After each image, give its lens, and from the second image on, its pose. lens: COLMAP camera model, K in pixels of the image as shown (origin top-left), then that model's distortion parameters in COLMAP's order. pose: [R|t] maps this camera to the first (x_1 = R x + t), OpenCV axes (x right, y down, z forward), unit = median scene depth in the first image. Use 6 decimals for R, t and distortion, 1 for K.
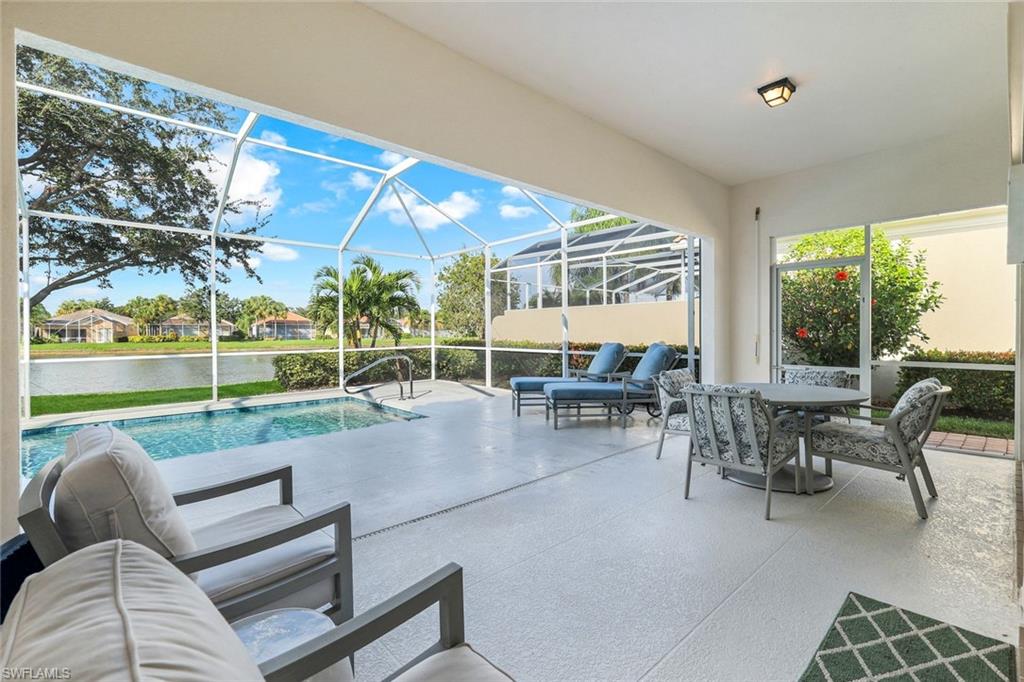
lens RADIAL K [[453.6, 0, 511.7], [0, 453.6, 337.9], [0, 0, 1]] dist [0.006587, -0.000065]
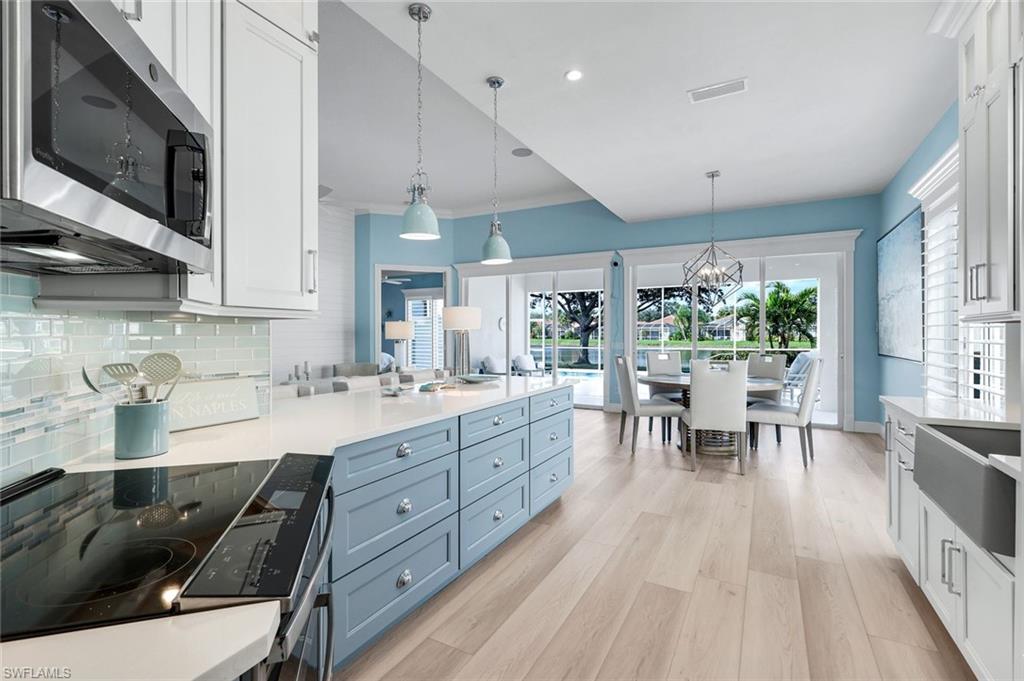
lens RADIAL K [[467.5, 0, 510.0], [0, 467.5, 332.7], [0, 0, 1]] dist [0.000283, -0.000188]
pose [[0.337340, 0.003414, -0.941377, 0.682228], [-0.013453, 0.999909, -0.001195, -0.012966], [0.941287, 0.013068, 0.337356, -0.203856]]
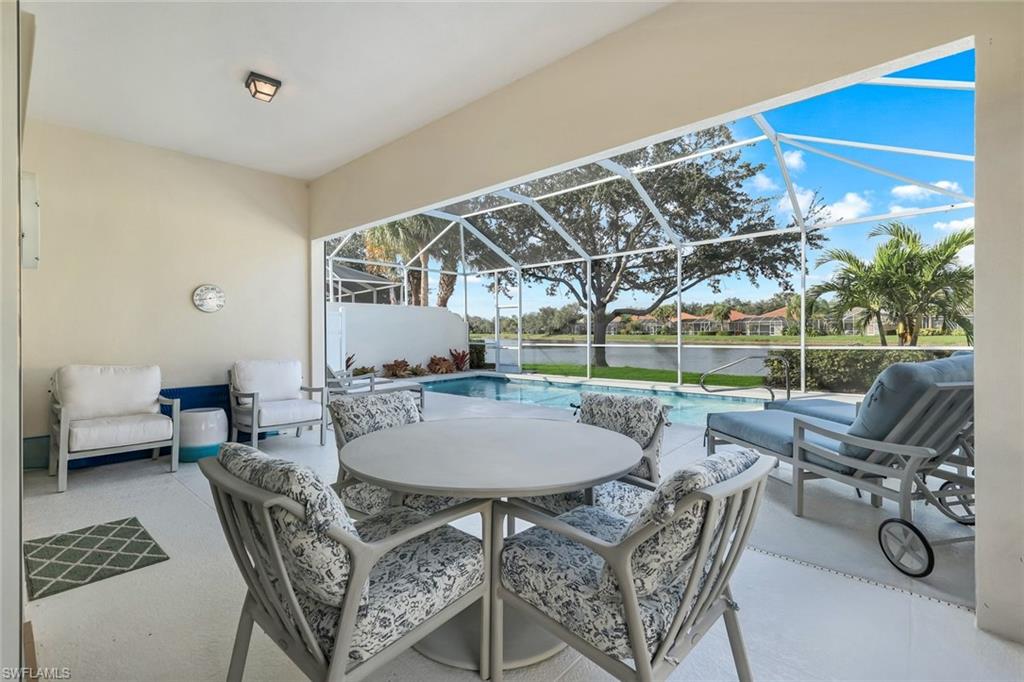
lens RADIAL K [[450.4, 0, 512.2], [0, 450.4, 334.2], [0, 0, 1]] dist [0.001454, 0.000150]
pose [[0.114666, 0.011205, -0.993341, 0.321925], [-0.003440, 0.999935, 0.010882, -0.003589], [0.993398, 0.002170, 0.114698, 0.283046]]
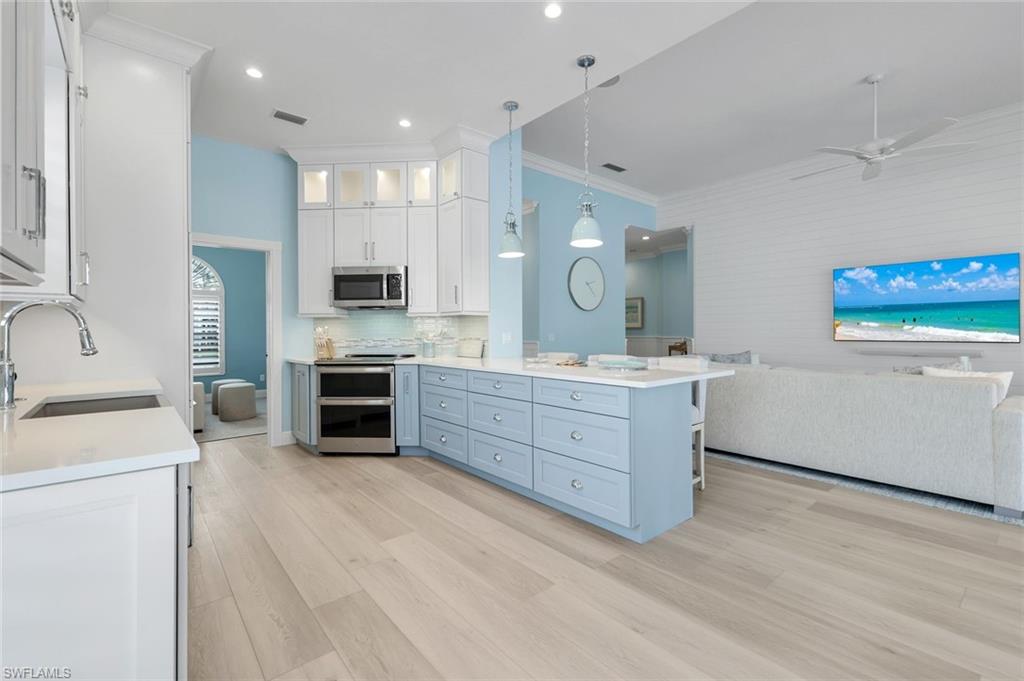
lens RADIAL K [[450.4, 0, 512.2], [0, 450.4, 333.7], [0, 0, 1]] dist [0.001454, 0.000150]
pose [[-0.999540, 0.012027, 0.027837, 0.472870], [0.012573, 0.999730, 0.019520, -0.008816], [-0.027594, 0.019861, -0.999422, 0.115309]]
